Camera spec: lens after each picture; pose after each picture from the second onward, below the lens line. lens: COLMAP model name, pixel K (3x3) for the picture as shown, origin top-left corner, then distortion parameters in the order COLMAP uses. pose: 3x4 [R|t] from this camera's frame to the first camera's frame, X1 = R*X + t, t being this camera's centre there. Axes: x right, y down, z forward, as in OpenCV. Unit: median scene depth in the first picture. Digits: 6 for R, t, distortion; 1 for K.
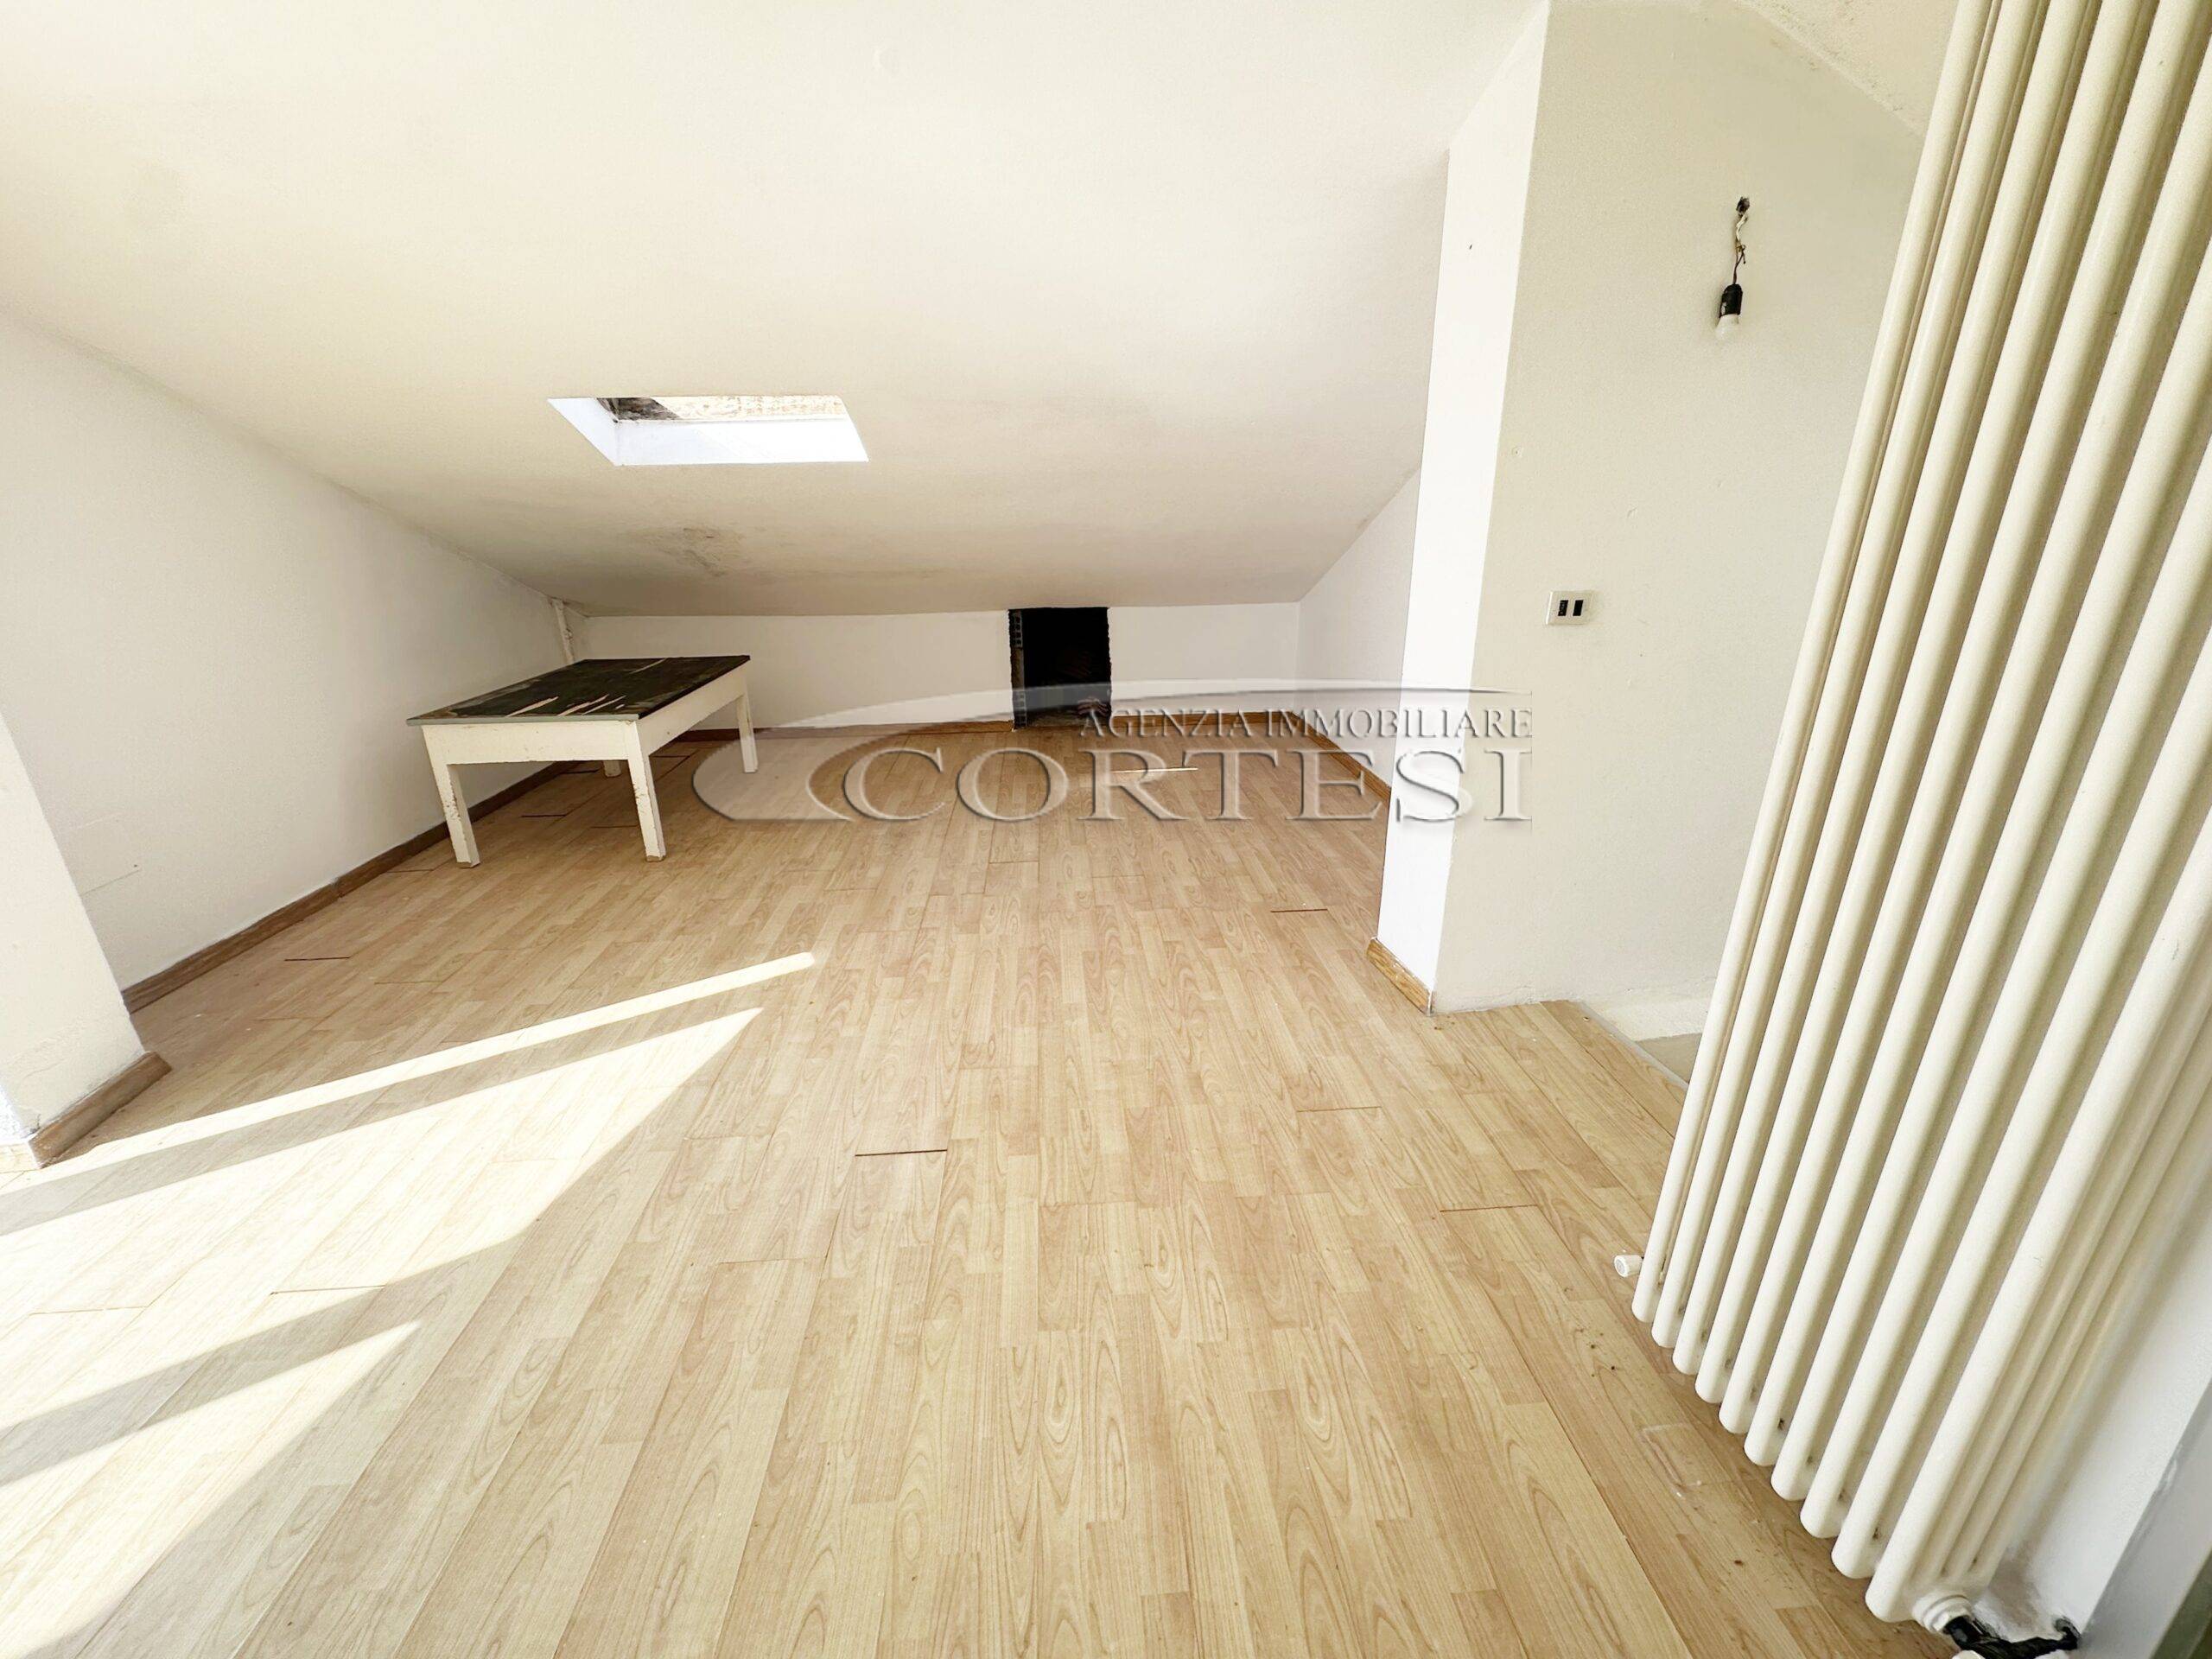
lens RADIAL K [[876.4, 0, 1117.2], [0, 876.4, 823.3], [0, 0, 1]] dist [0.000619, -0.000431]
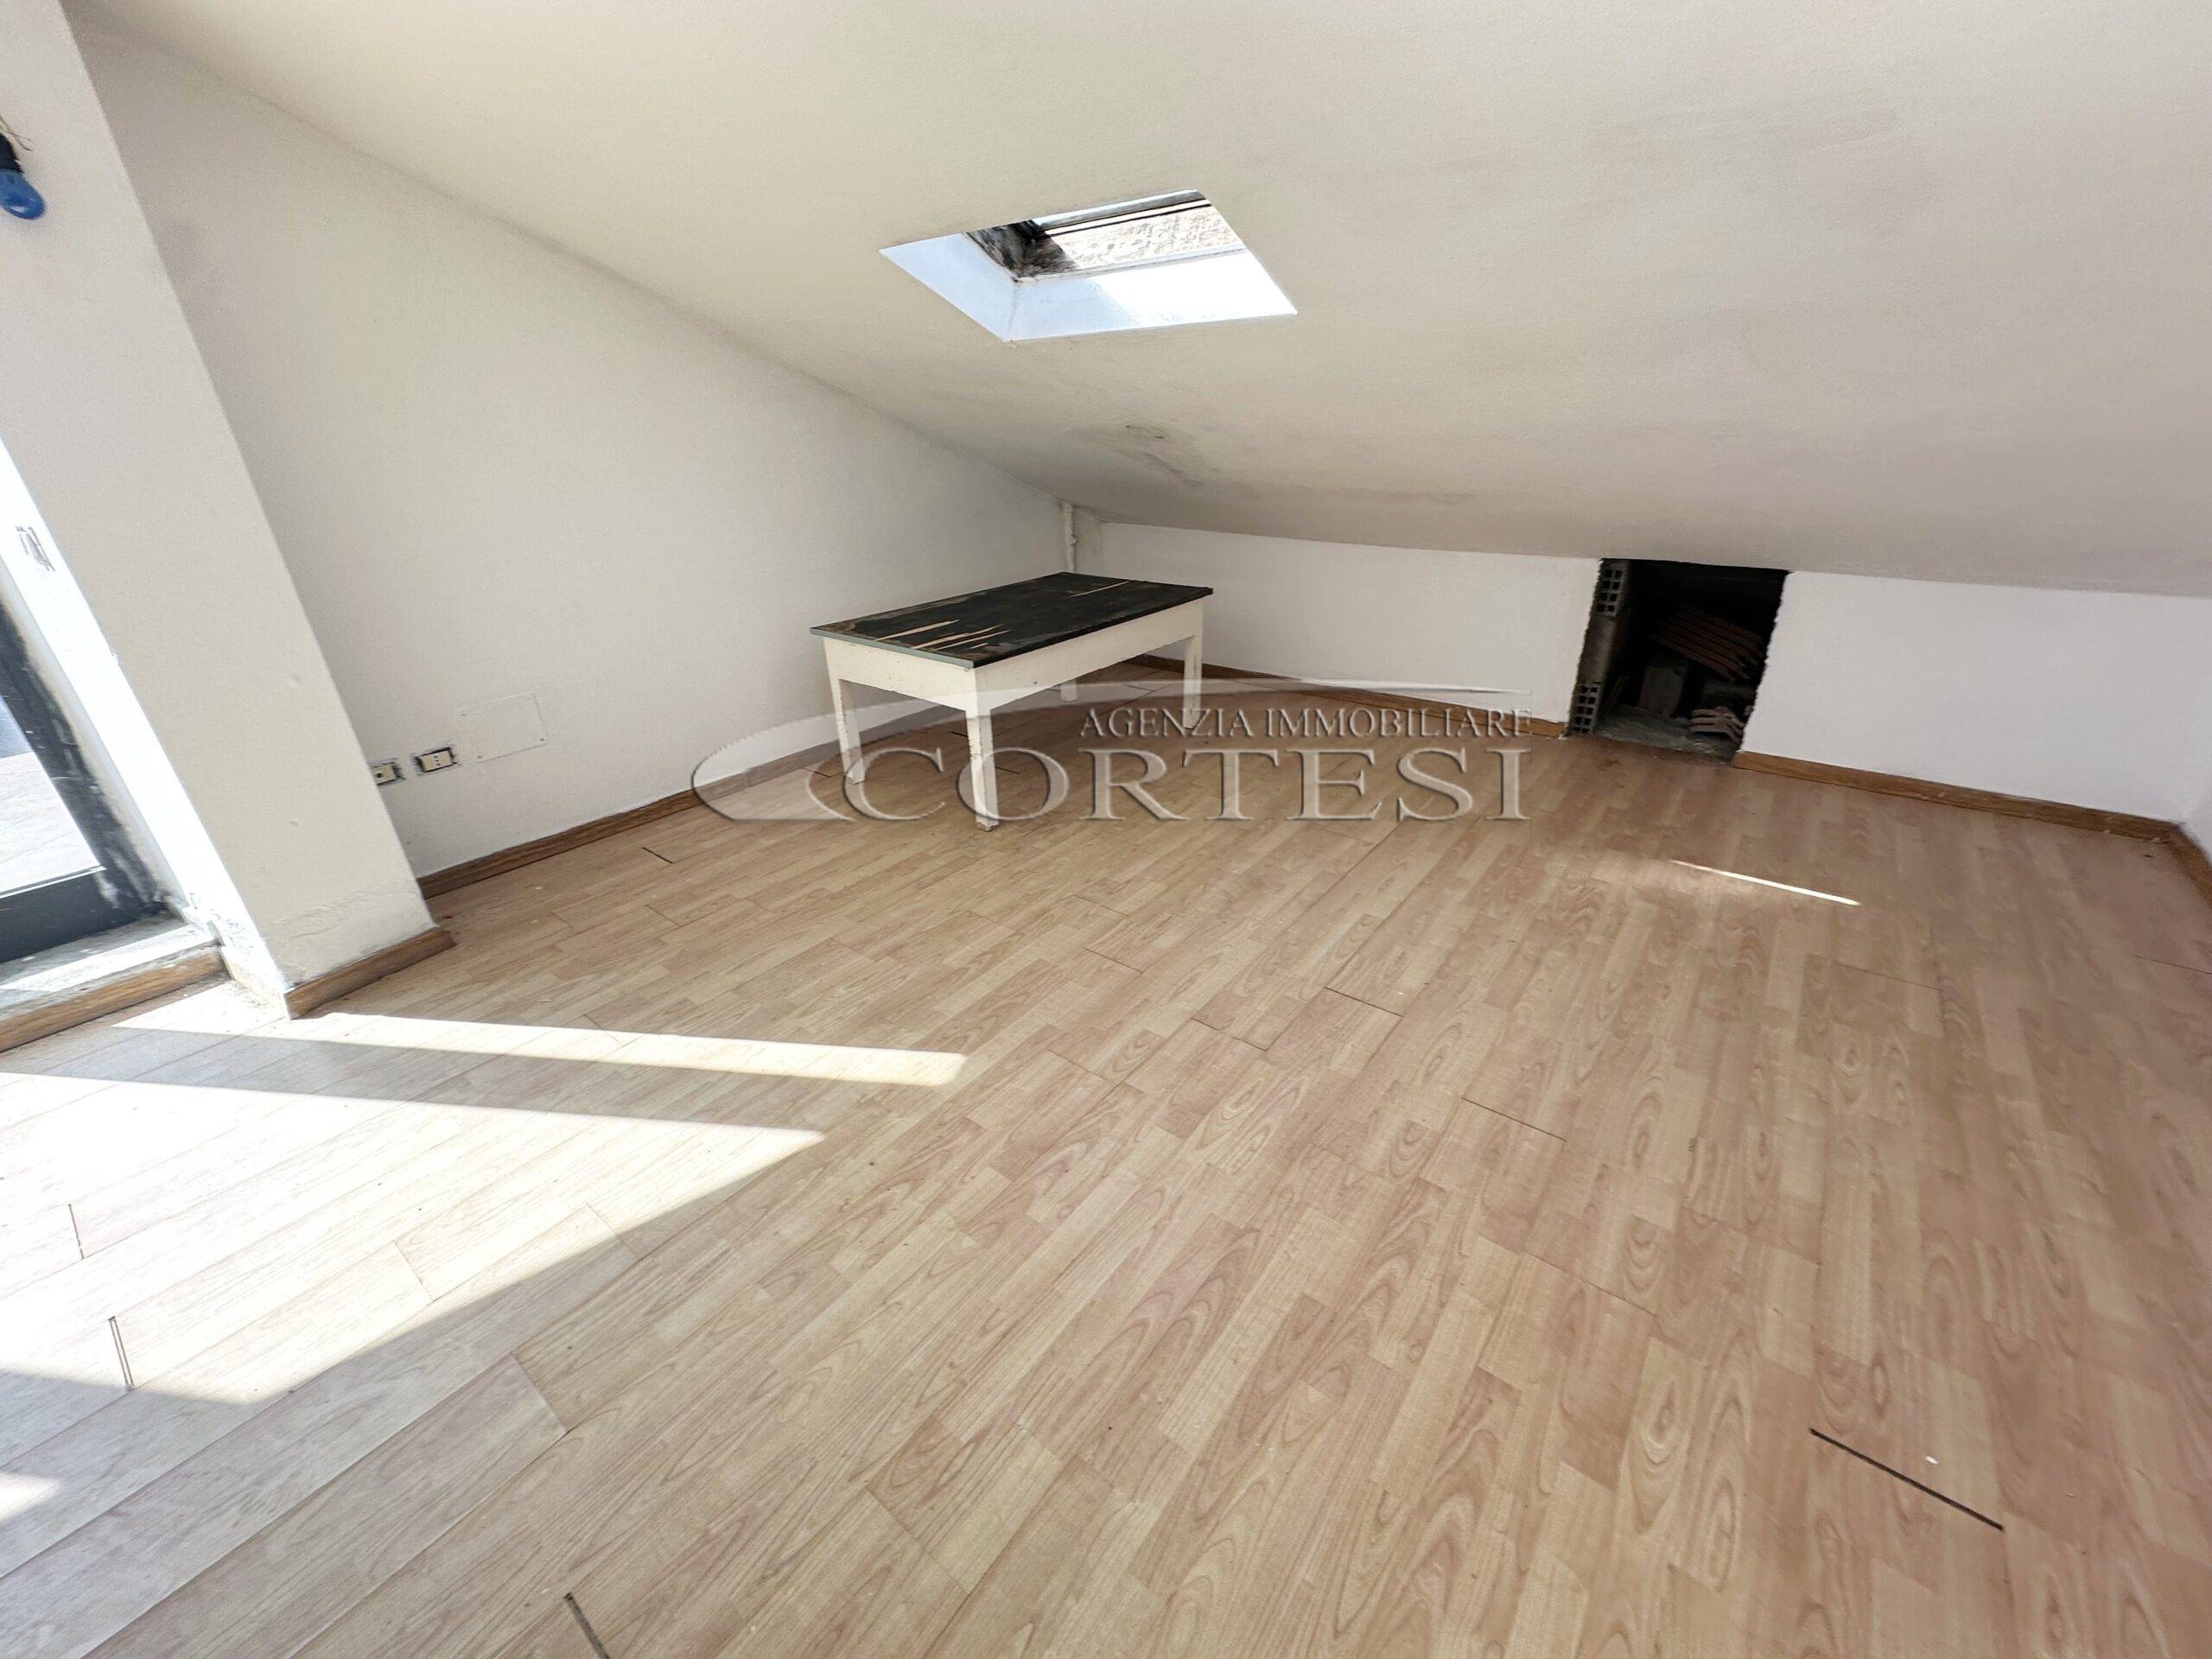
lens RADIAL K [[876.4, 0, 1102.4], [0, 876.4, 834.9], [0, 0, 1]] dist [0.000619, -0.000431]
pose [[0.742586, 0.290512, -0.603464, 0.101764], [-0.218303, 0.956810, 0.191985, -0.178170], [0.633175, -0.010827, 0.773933, 0.507594]]
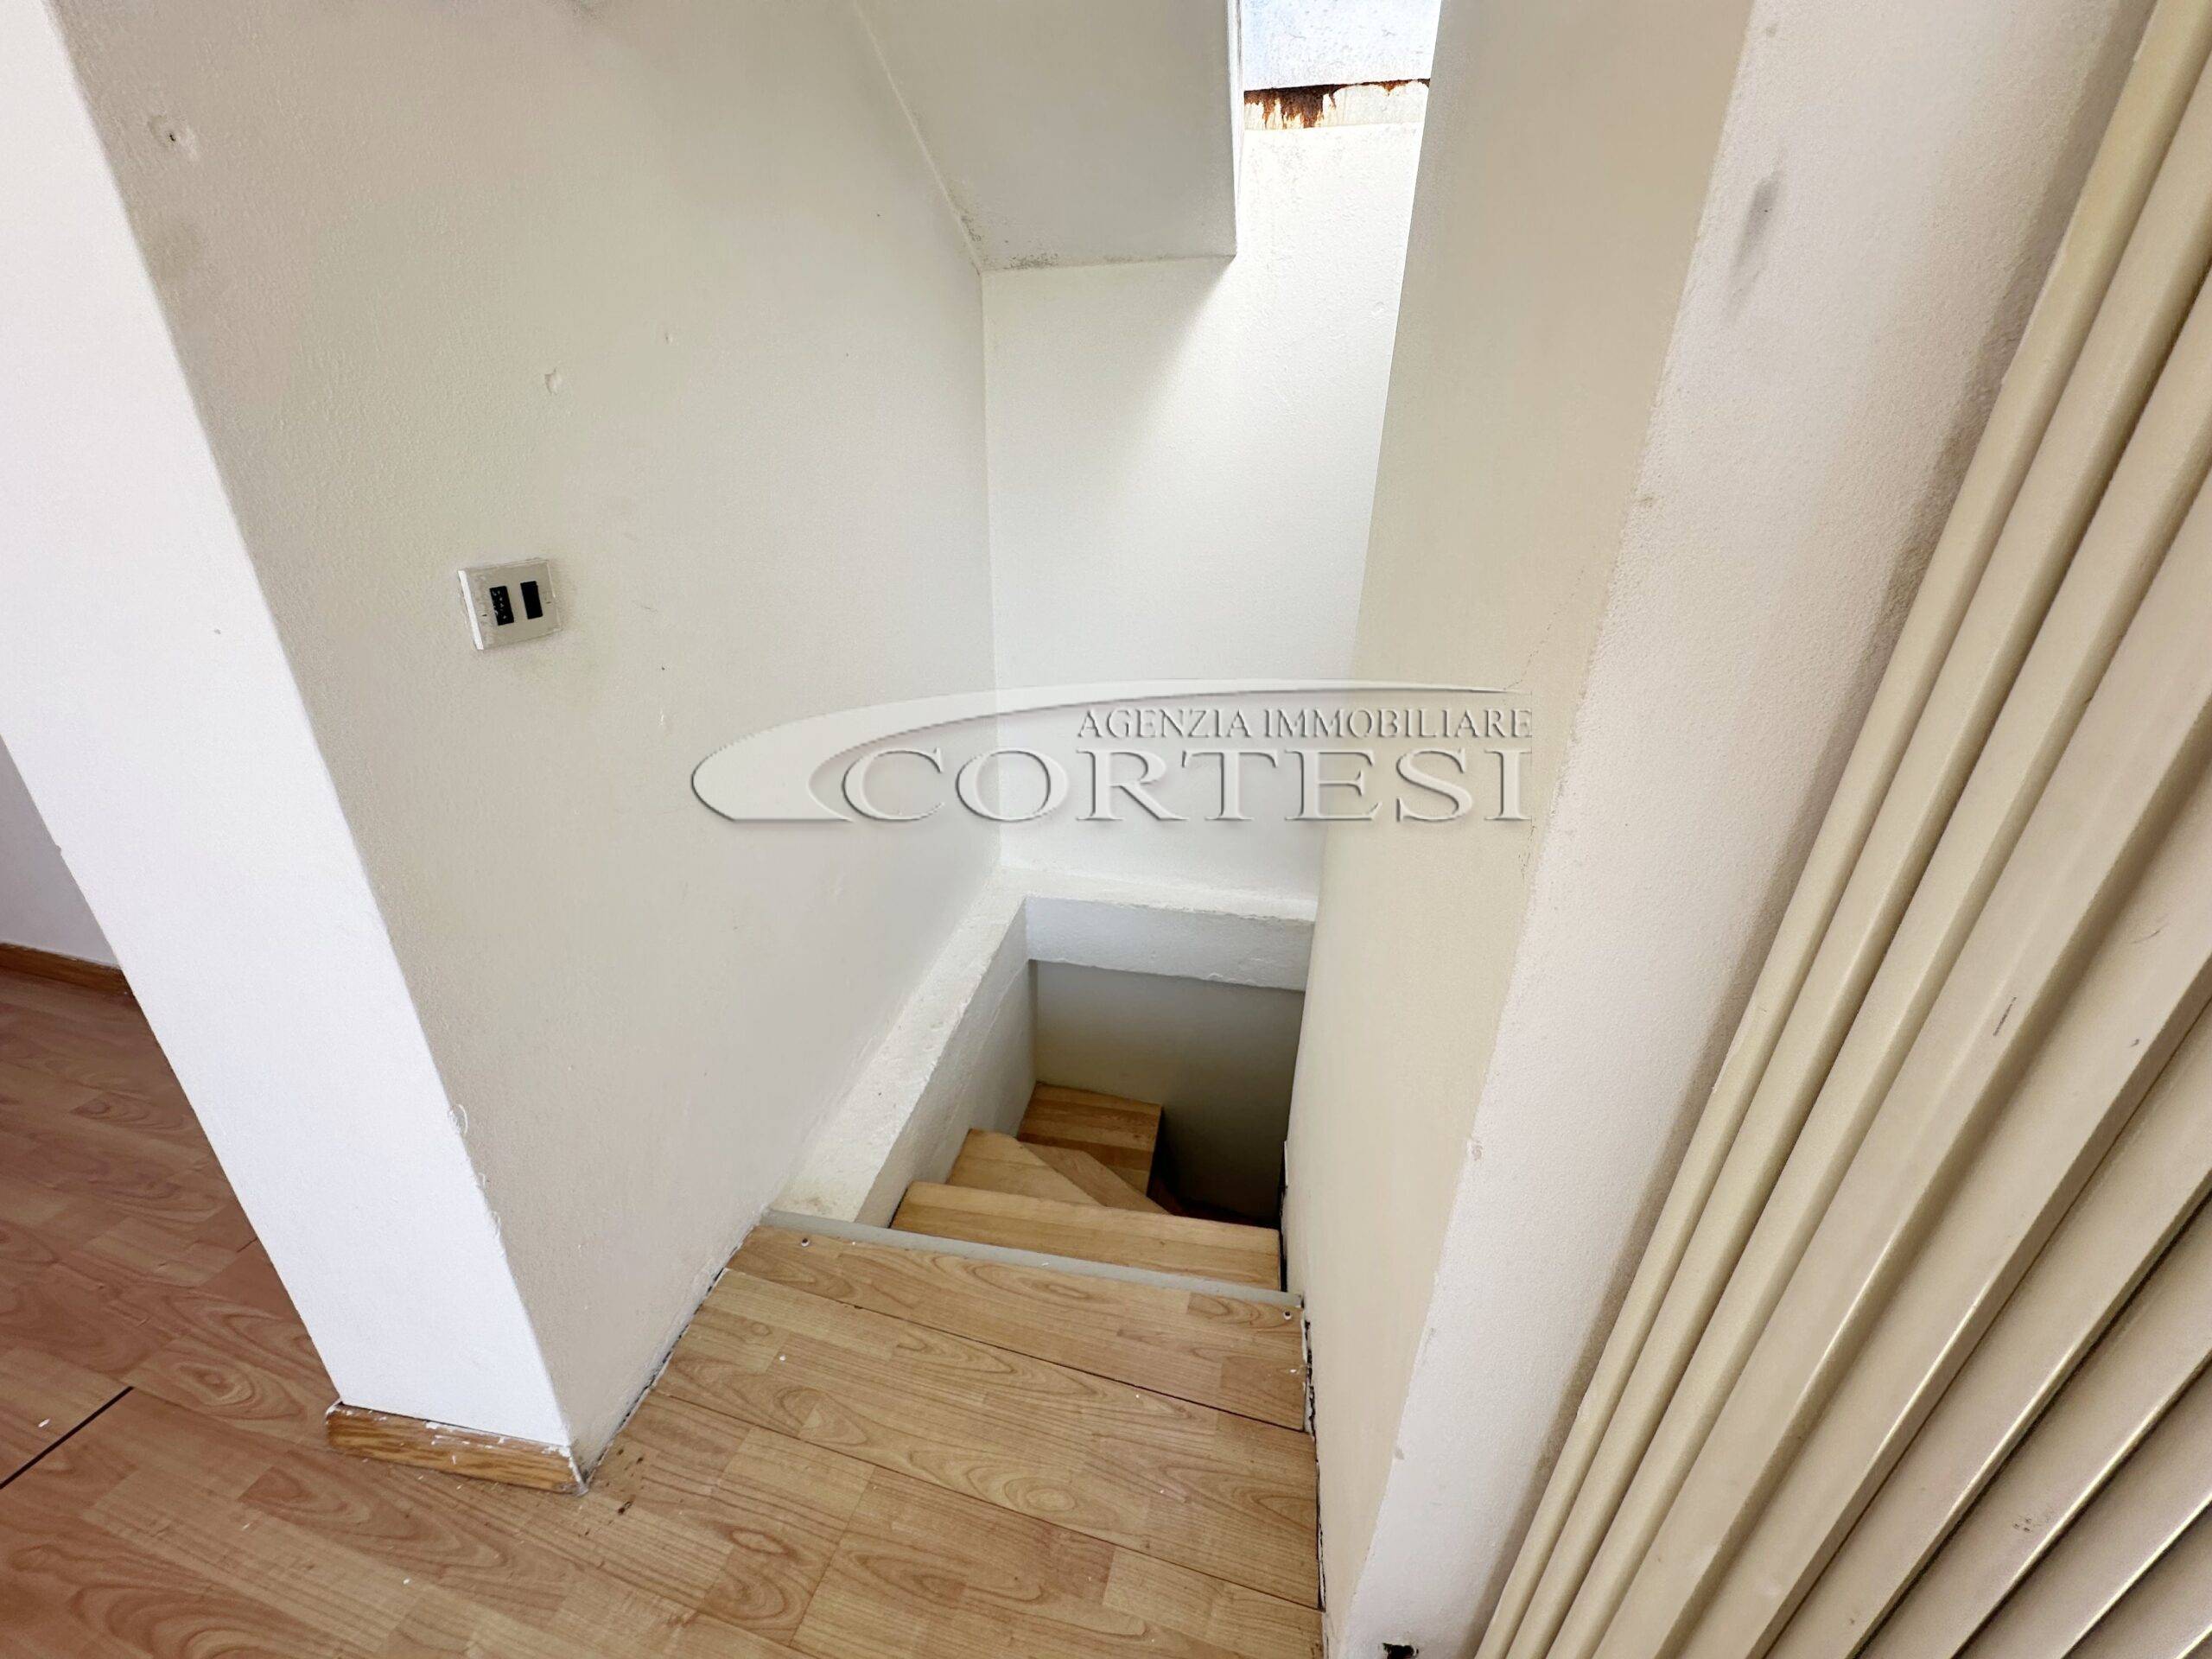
lens RADIAL K [[876.4, 0, 1105.5], [0, 876.4, 829.4], [0, 0, 1]] dist [0.000619, -0.000431]
pose [[0.330681, -0.364828, 0.870374, 0.137474], [0.292361, 0.916489, 0.273081, -0.123921], [-0.897315, 0.164161, 0.409727, 0.407893]]
